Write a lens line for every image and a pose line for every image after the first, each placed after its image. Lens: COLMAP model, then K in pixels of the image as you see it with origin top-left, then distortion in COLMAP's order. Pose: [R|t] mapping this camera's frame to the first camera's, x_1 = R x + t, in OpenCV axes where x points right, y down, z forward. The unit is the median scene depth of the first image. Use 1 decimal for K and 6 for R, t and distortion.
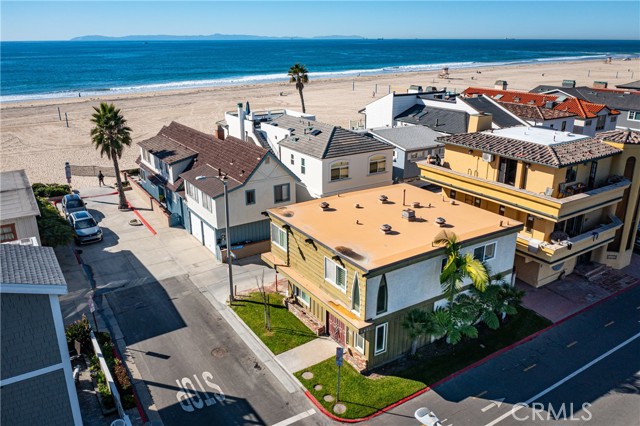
lens RADIAL K [[502.7, 0, 321.2], [0, 502.7, 220.4], [0, 0, 1]] dist [-0.013930, -0.005675]
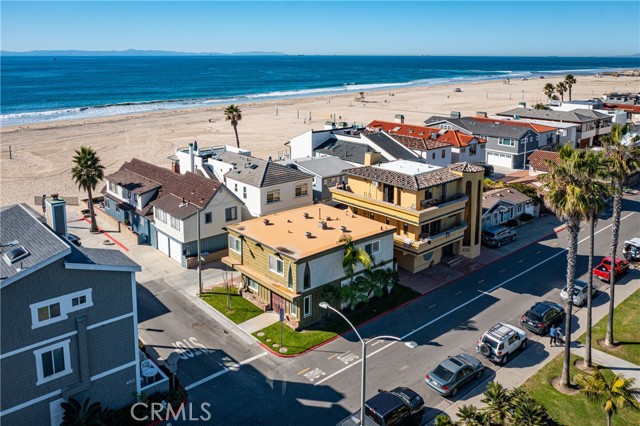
lens RADIAL K [[529.3, 0, 319.0], [0, 529.3, 139.8], [0, 0, 1]] dist [-0.011892, -0.000312]
pose [[0.989486, -0.018195, 0.143482, -0.051584], [0.044745, 0.981897, -0.184056, 0.024561], [-0.137536, 0.188541, 0.972387, -0.504566]]
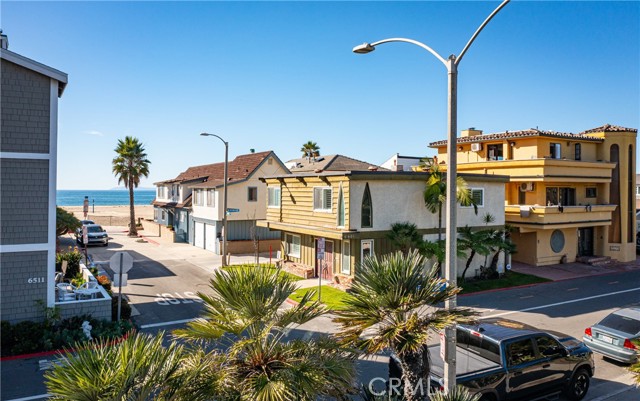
lens RADIAL K [[506.9, 0, 321.1], [0, 506.9, 191.2], [0, 0, 1]] dist [-0.020424, -0.000159]
pose [[0.999008, 0.005958, -0.044125, 0.052843], [-0.020606, 0.940356, -0.339567, 0.332113], [0.039470, 0.340139, 0.939546, 0.015430]]
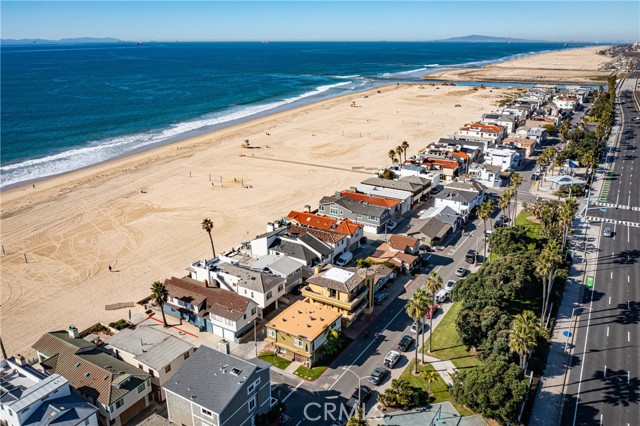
lens RADIAL K [[502.7, 0, 321.2], [0, 502.7, 220.4], [0, 0, 1]] dist [-0.013930, -0.005675]
pose [[0.903625, -0.145751, 0.402763, -0.841078], [0.146506, 0.988781, 0.029122, -0.617299], [-0.402489, 0.032692, 0.914841, -1.738422]]
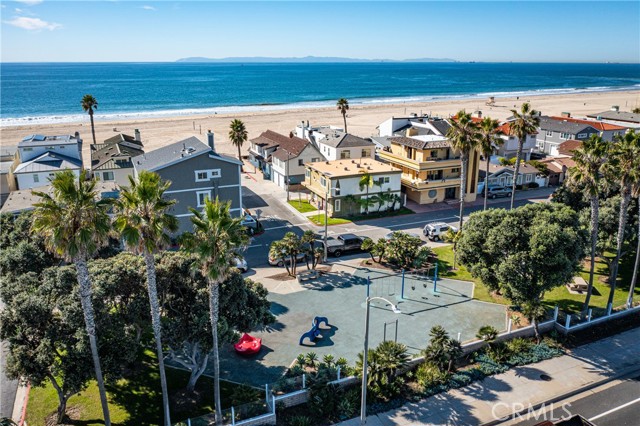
lens RADIAL K [[502.7, 0, 321.2], [0, 502.7, 220.4], [0, 0, 1]] dist [-0.013930, -0.005675]
pose [[0.985369, 0.054899, -0.161348, 0.351633], [-0.061360, 0.997490, -0.035332, 0.308381], [0.159003, 0.044715, 0.986265, -1.273502]]
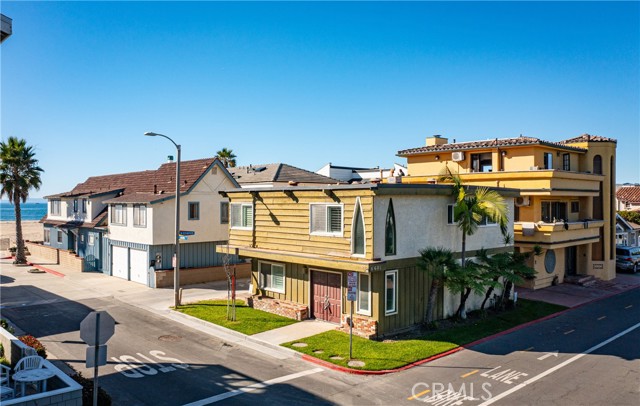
lens RADIAL K [[525.6, 0, 311.8], [0, 525.6, 204.7], [0, 0, 1]] dist [-0.010713, 0.001134]
pose [[0.986396, 0.001043, 0.164381, -0.099038], [0.054397, 0.941573, -0.332387, 0.271800], [-0.155124, 0.336808, 0.928707, 0.161247]]
